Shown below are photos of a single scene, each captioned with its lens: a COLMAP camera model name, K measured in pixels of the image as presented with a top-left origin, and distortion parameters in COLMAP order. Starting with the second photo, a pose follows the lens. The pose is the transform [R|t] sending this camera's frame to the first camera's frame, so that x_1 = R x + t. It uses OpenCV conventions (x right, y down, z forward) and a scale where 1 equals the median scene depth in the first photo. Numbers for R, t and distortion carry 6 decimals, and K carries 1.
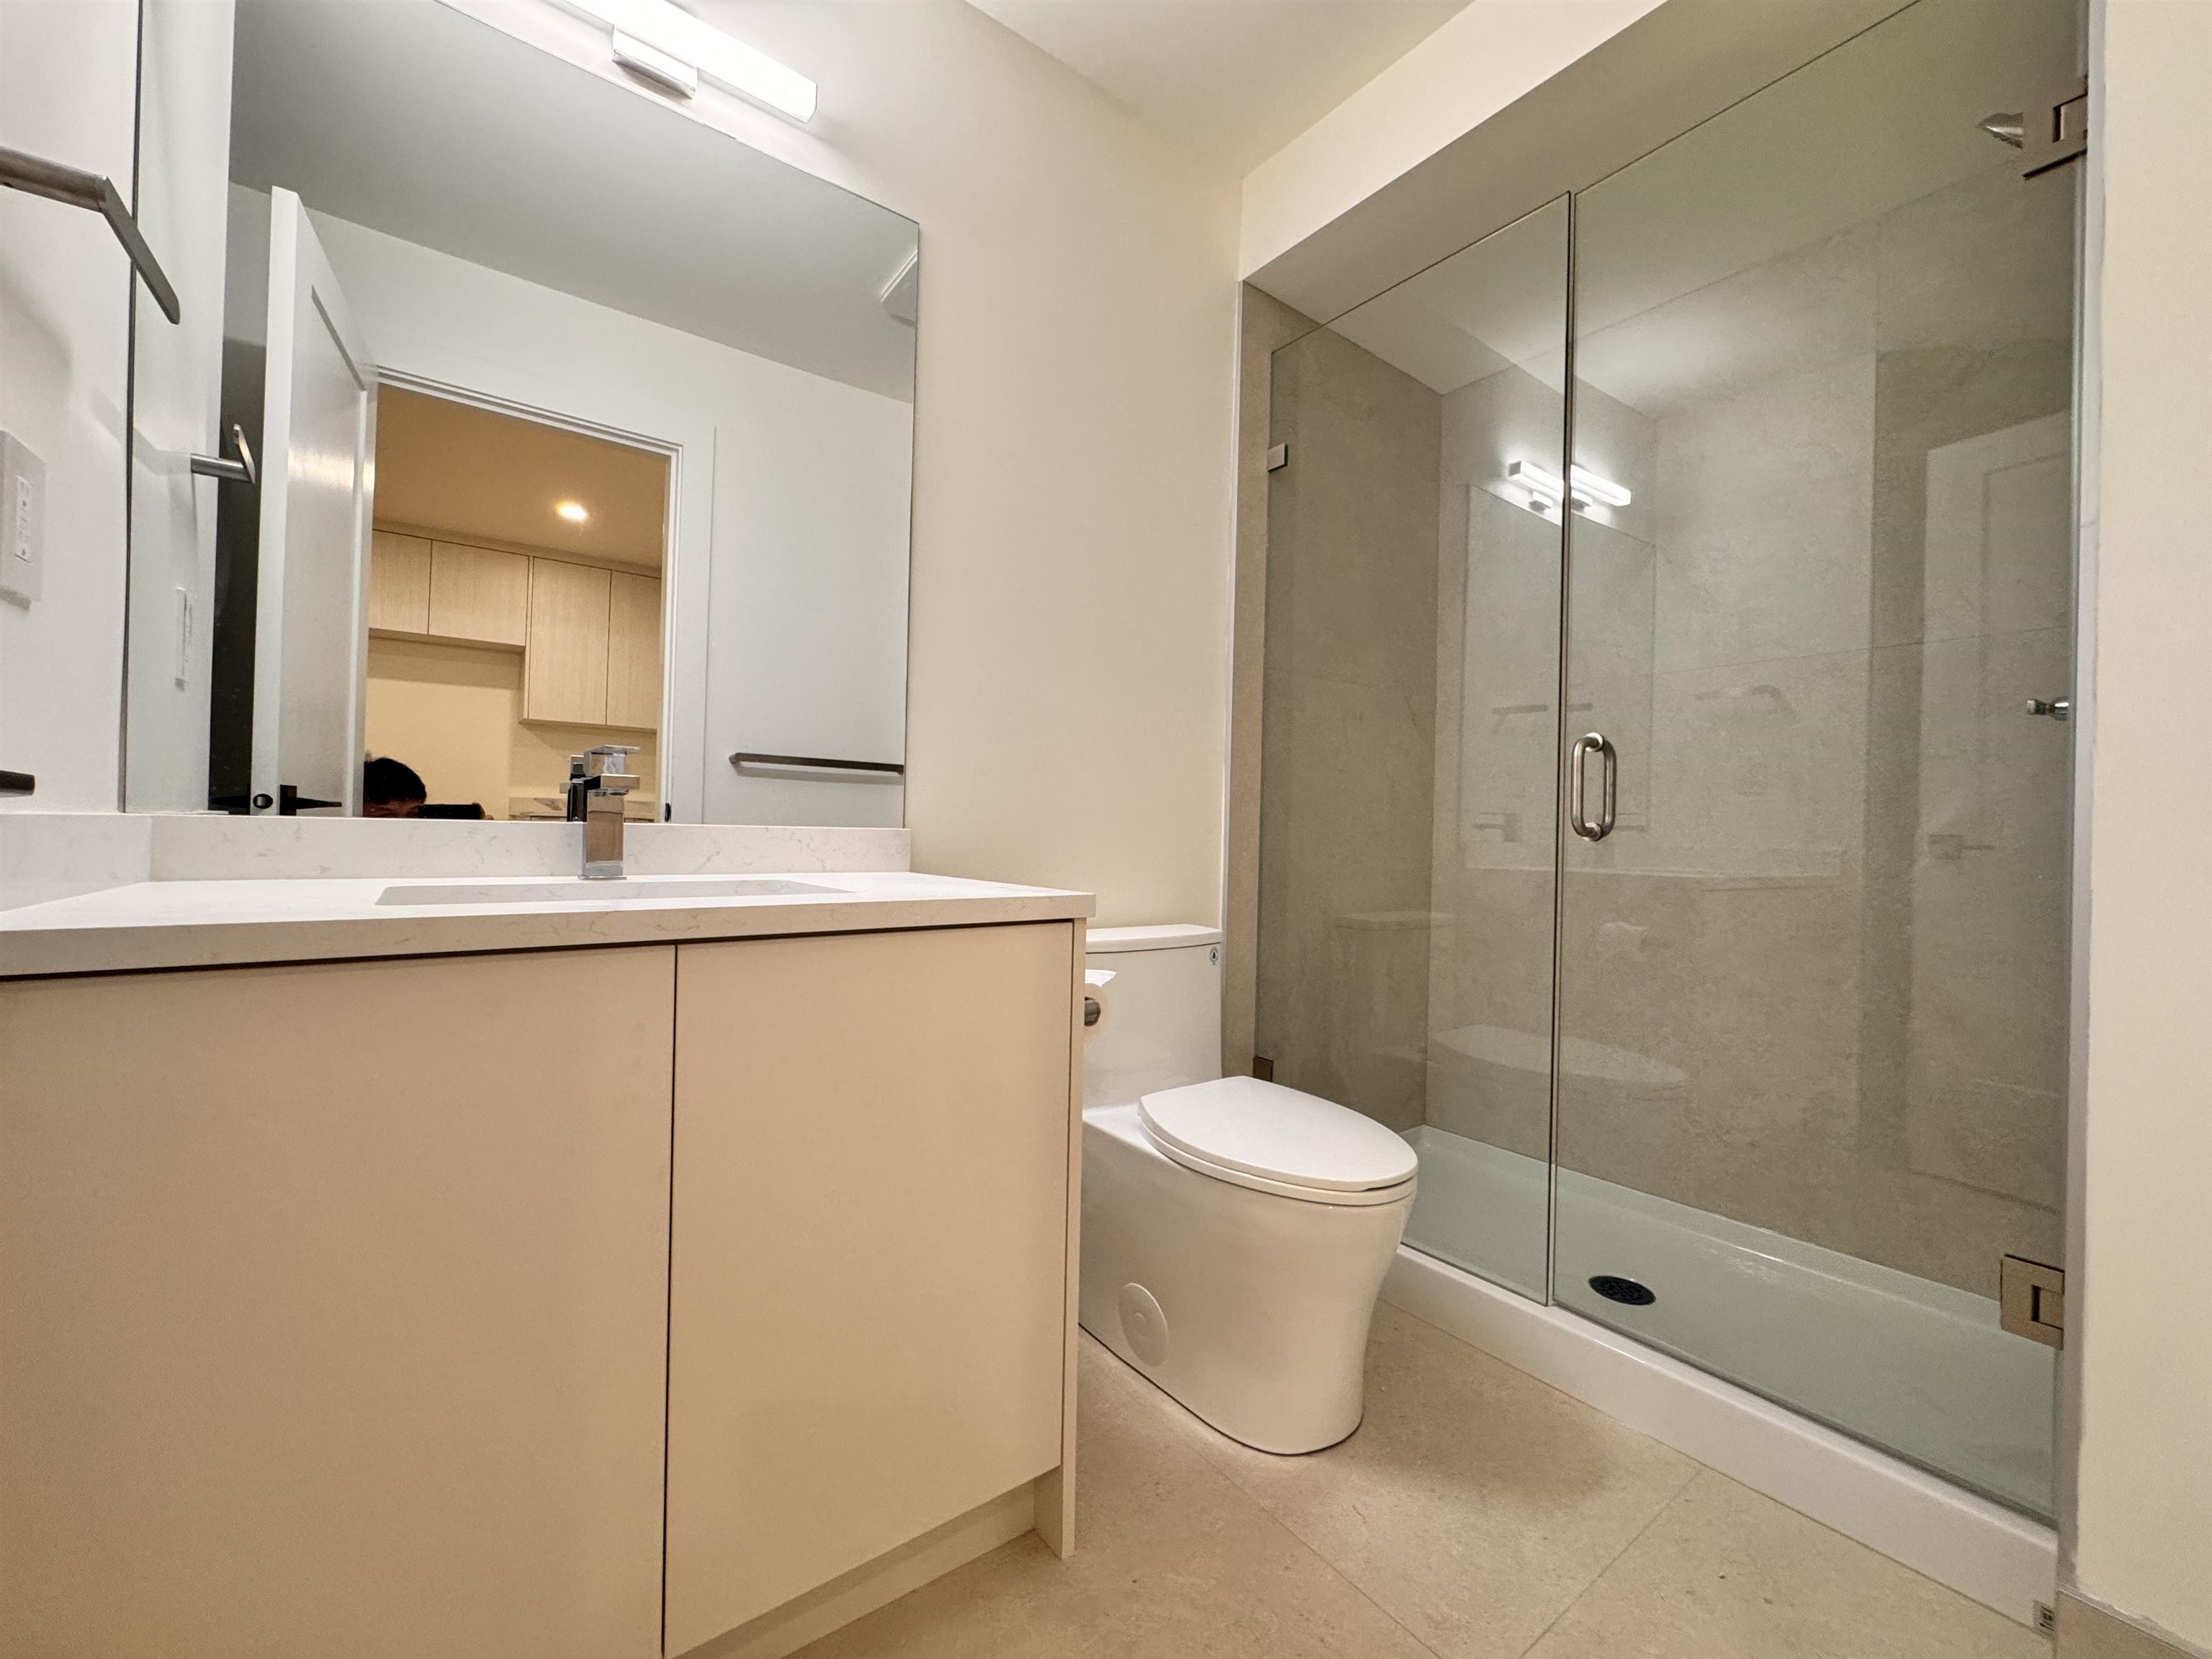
lens RADIAL K [[881.8, 0, 1106.0], [0, 881.8, 829.5], [0, 0, 1]] dist [-0.002915, -0.000413]
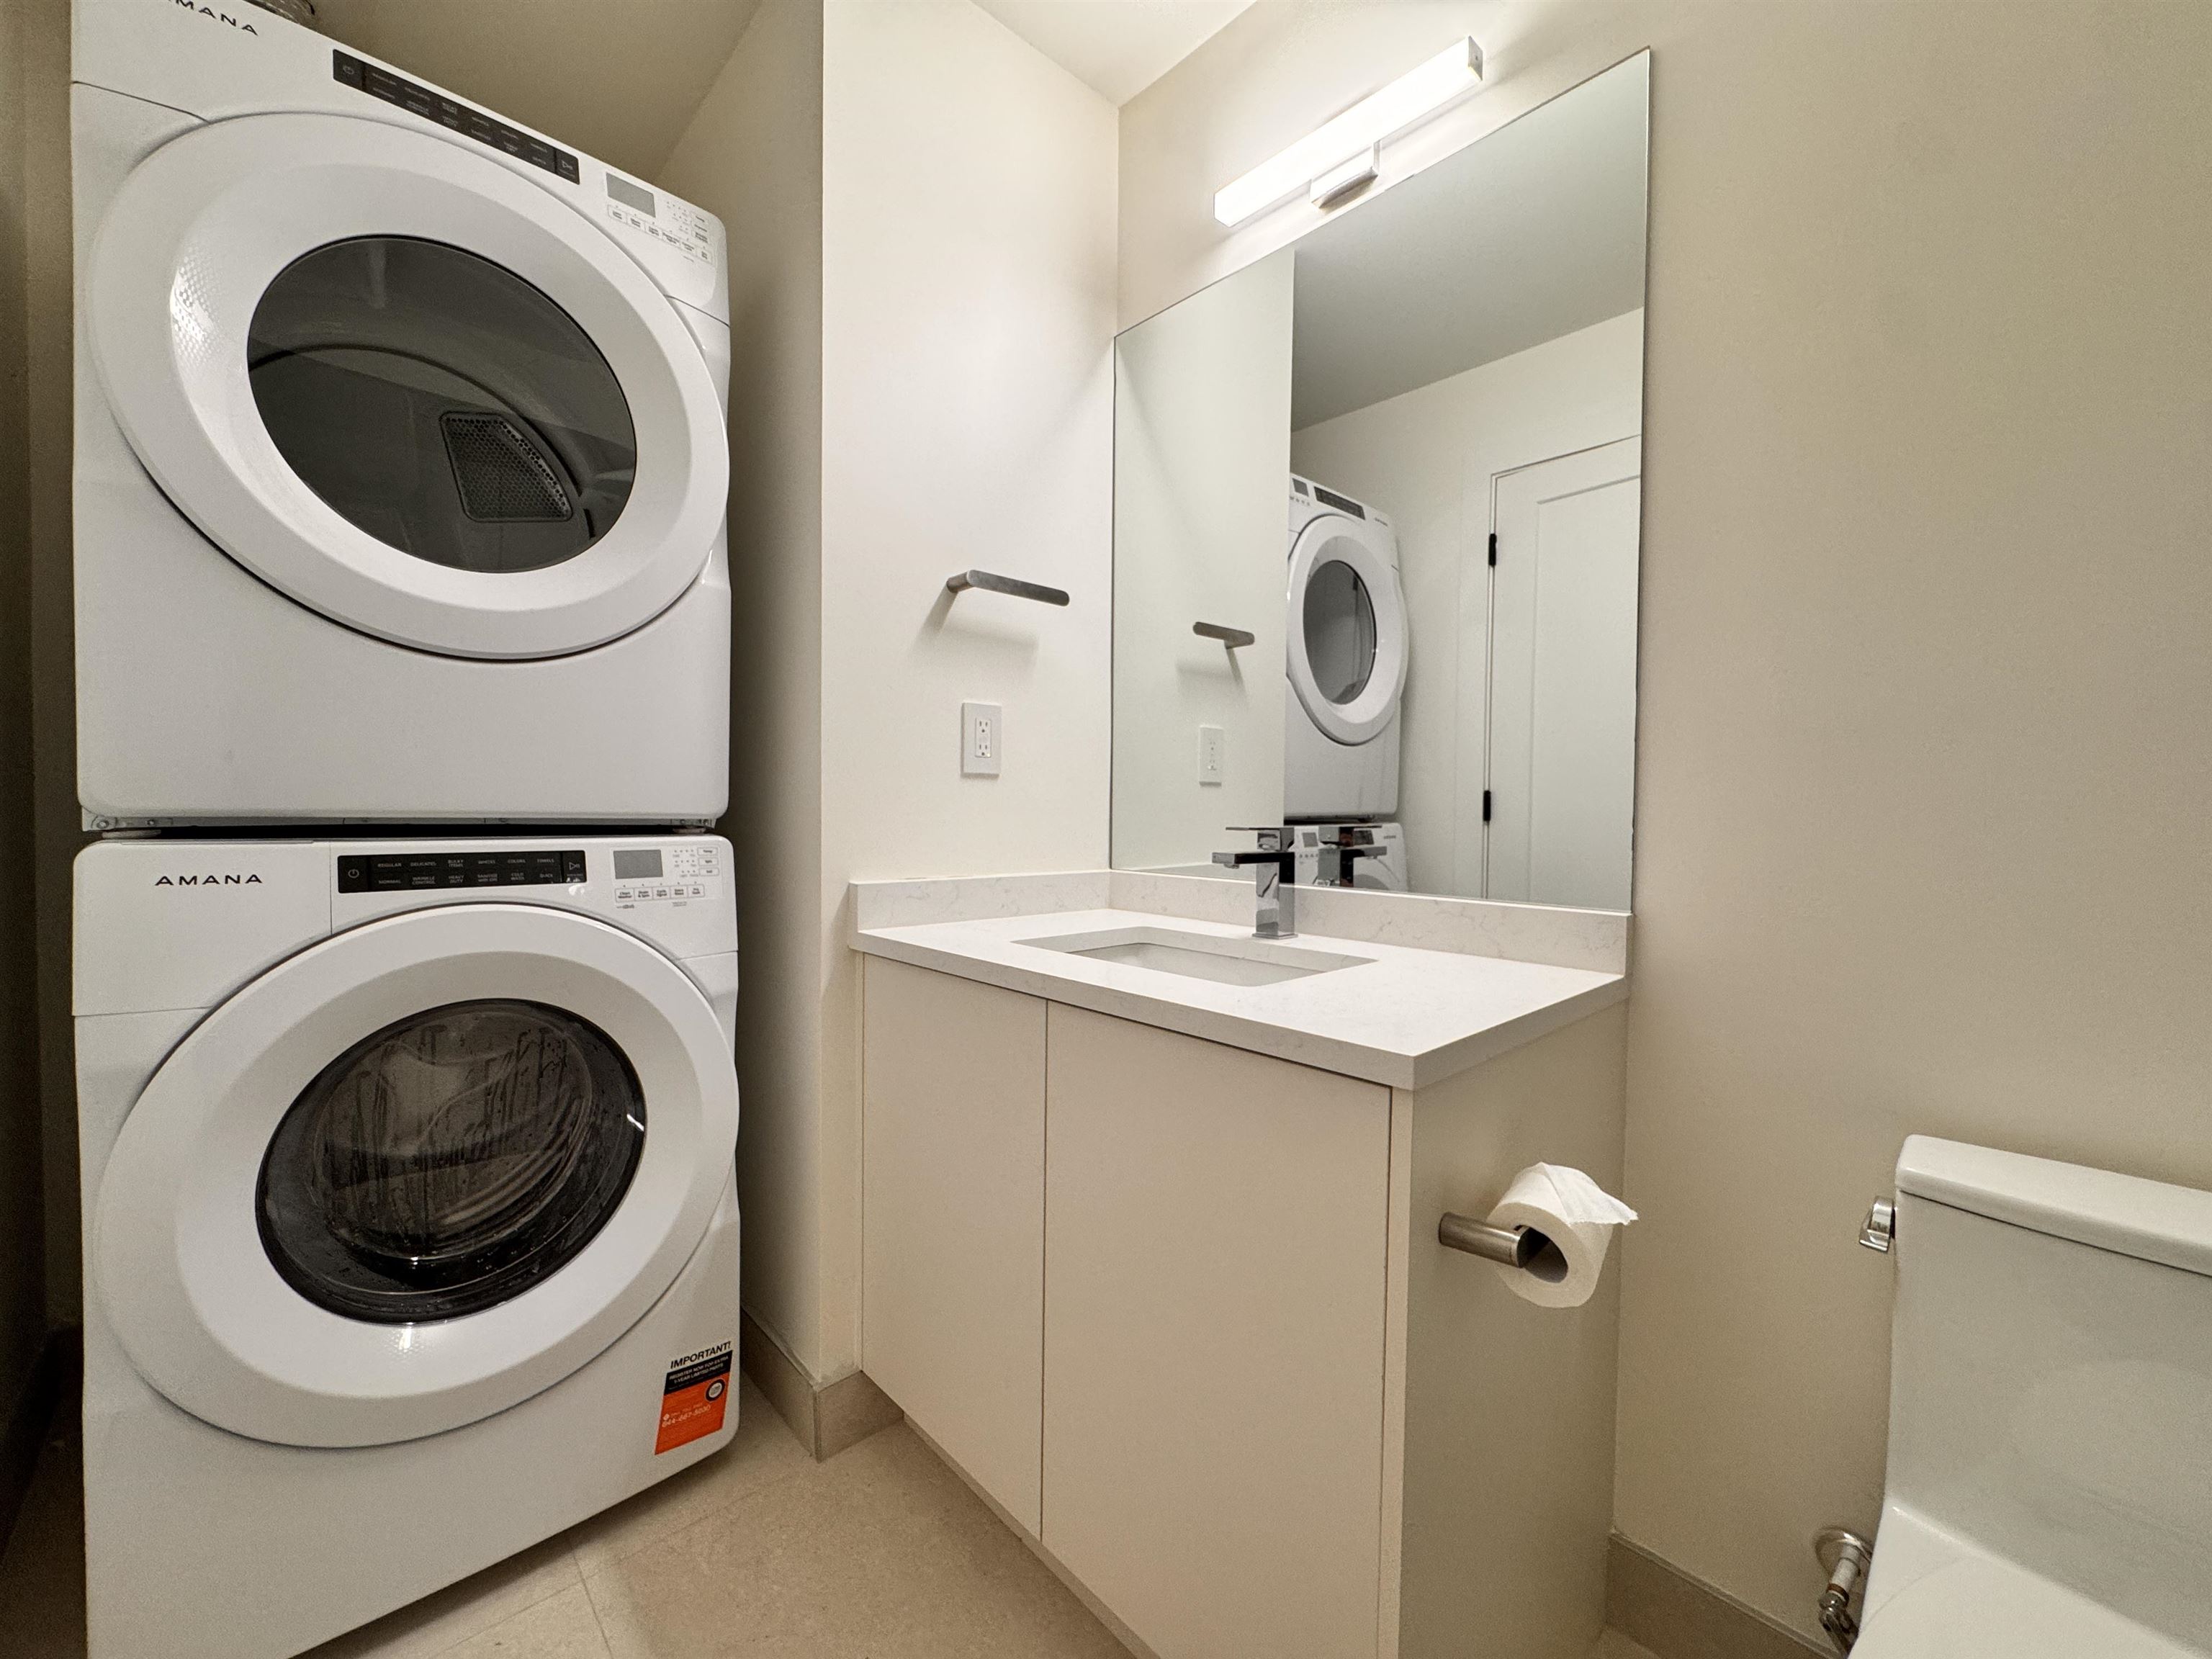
lens RADIAL K [[881.8, 0, 1106.0], [0, 881.8, 829.5], [0, 0, 1]] dist [-0.002915, -0.000413]
pose [[0.118621, -0.003677, -0.992933, 0.493254], [0.001310, 0.999993, -0.003547, -0.073612], [0.992939, -0.000880, 0.118625, 0.564981]]
